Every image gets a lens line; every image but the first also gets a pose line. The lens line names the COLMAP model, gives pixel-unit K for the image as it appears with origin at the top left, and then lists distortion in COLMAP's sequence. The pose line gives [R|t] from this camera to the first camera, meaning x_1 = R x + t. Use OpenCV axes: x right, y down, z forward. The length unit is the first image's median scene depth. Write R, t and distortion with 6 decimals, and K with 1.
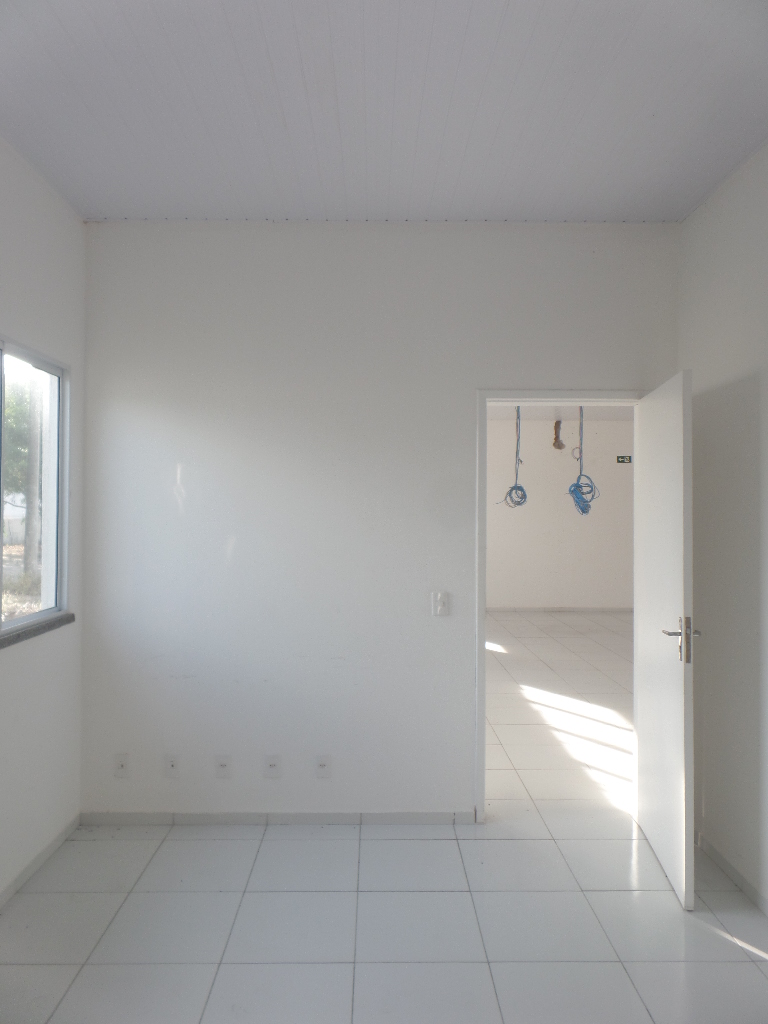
lens RADIAL K [[700.9, 0, 386.3], [0, 700.9, 511.0], [0, 0, 1]] dist [0.001551, 0.002286]
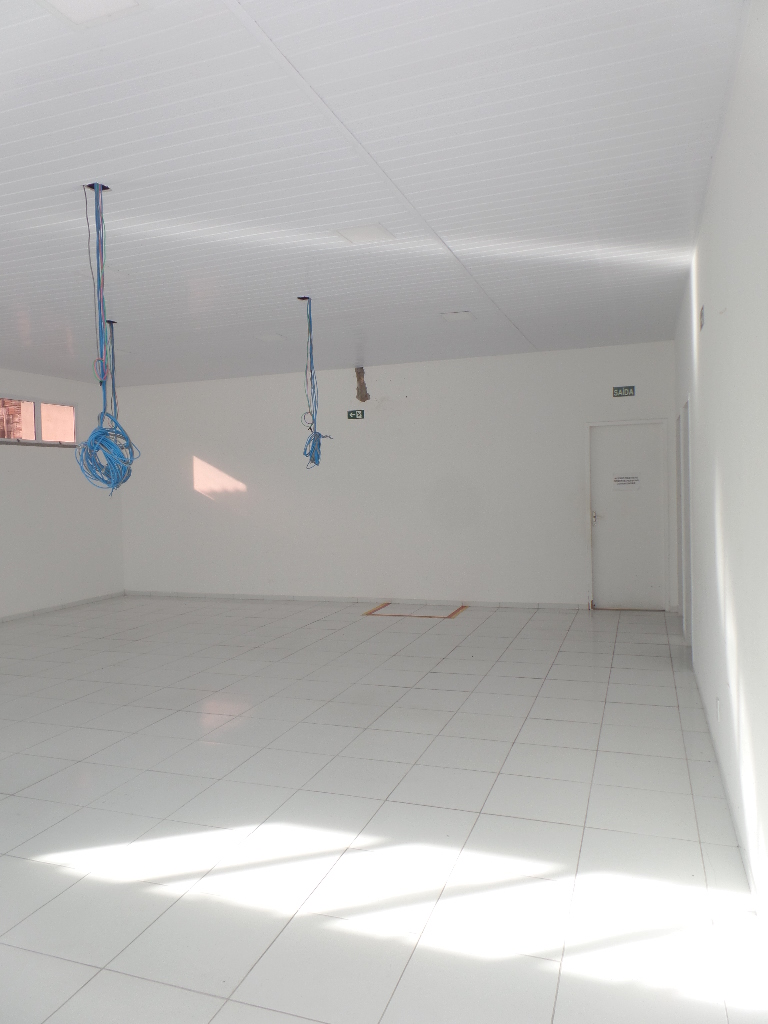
lens RADIAL K [[700.9, 0, 386.3], [0, 700.9, 511.0], [0, 0, 1]] dist [0.001551, 0.002286]
pose [[0.352873, -0.047953, 0.934442, -0.112943], [0.023592, 0.998824, 0.042348, 0.004212], [-0.935374, 0.007102, 0.353589, 0.466602]]
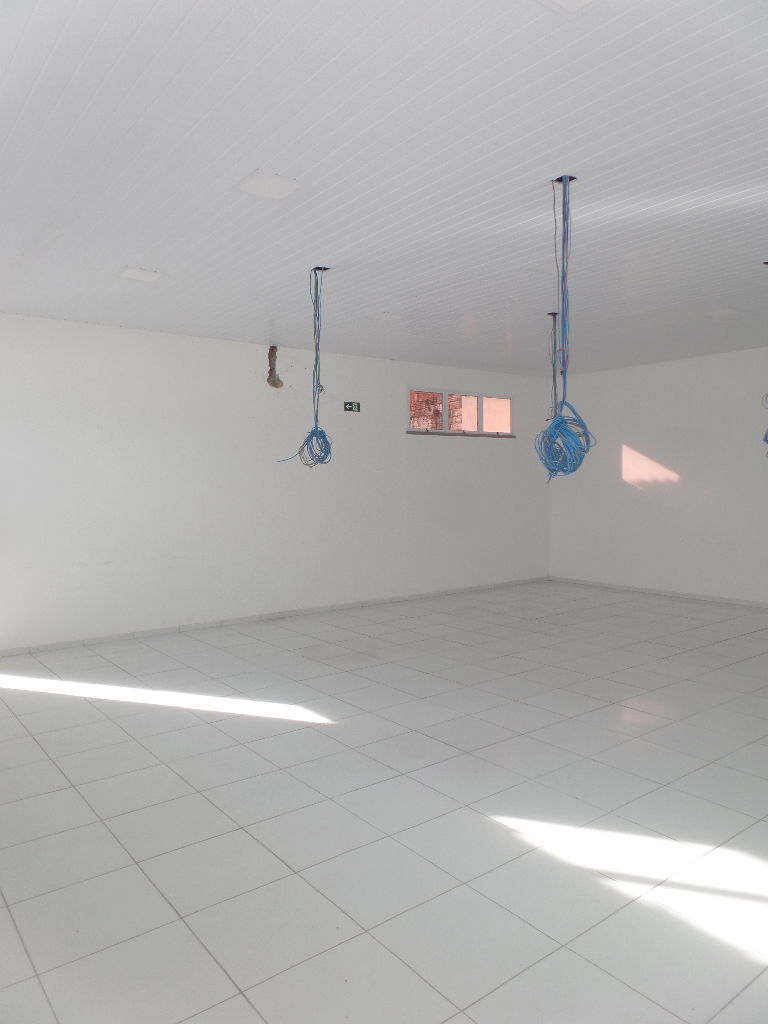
lens RADIAL K [[700.9, 0, 386.3], [0, 700.9, 511.0], [0, 0, 1]] dist [0.001551, 0.002286]
pose [[0.798043, -0.036014, 0.601524, -0.122940], [0.009520, 0.998841, 0.047170, 0.004774], [-0.602526, -0.031917, 0.797461, 0.493487]]
